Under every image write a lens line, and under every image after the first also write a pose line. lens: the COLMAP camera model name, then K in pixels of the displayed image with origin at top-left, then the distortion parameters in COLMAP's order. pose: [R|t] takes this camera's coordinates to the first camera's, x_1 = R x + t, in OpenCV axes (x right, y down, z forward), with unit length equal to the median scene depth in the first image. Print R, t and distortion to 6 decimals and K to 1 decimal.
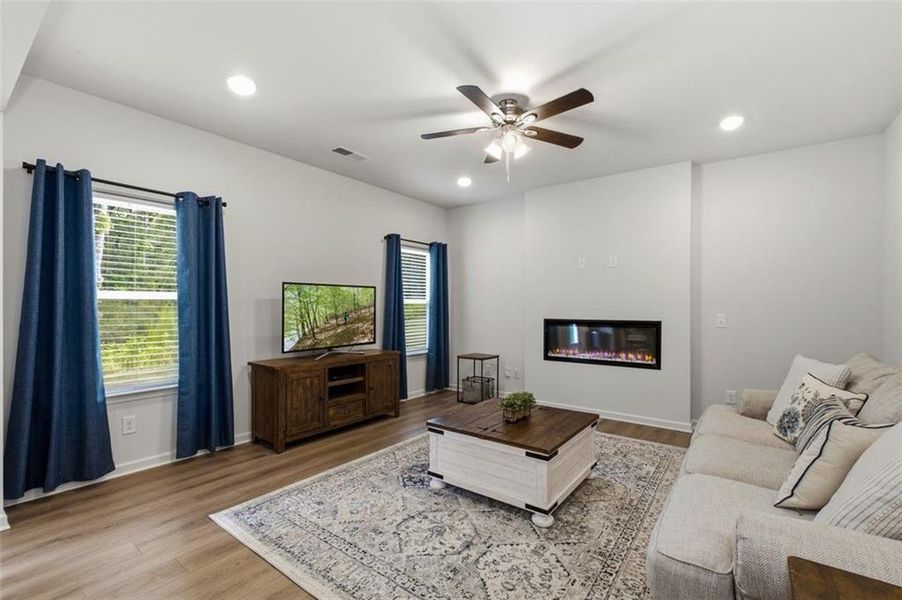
lens RADIAL K [[395.5, 0, 460.6], [0, 395.5, 303.4], [0, 0, 1]] dist [-0.012755, 0.001203]
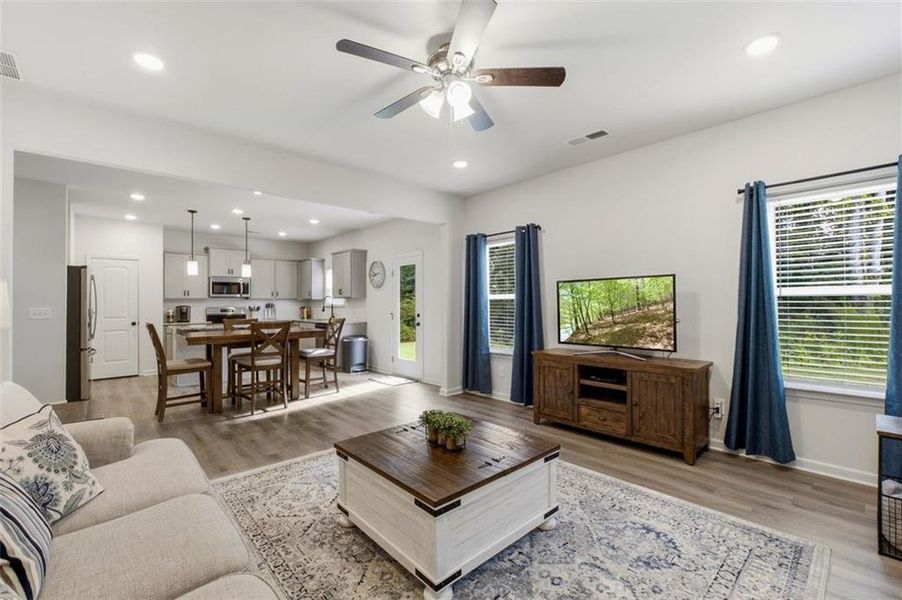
lens RADIAL K [[385.7, 0, 461.0], [0, 385.7, 301.8], [0, 0, 1]] dist [-0.014589, 0.002062]
pose [[-0.183165, -0.005087, -0.983069, 0.690549], [0.012265, 0.999897, -0.007460, 0.010642], [0.983006, -0.013424, -0.183084, 0.909658]]
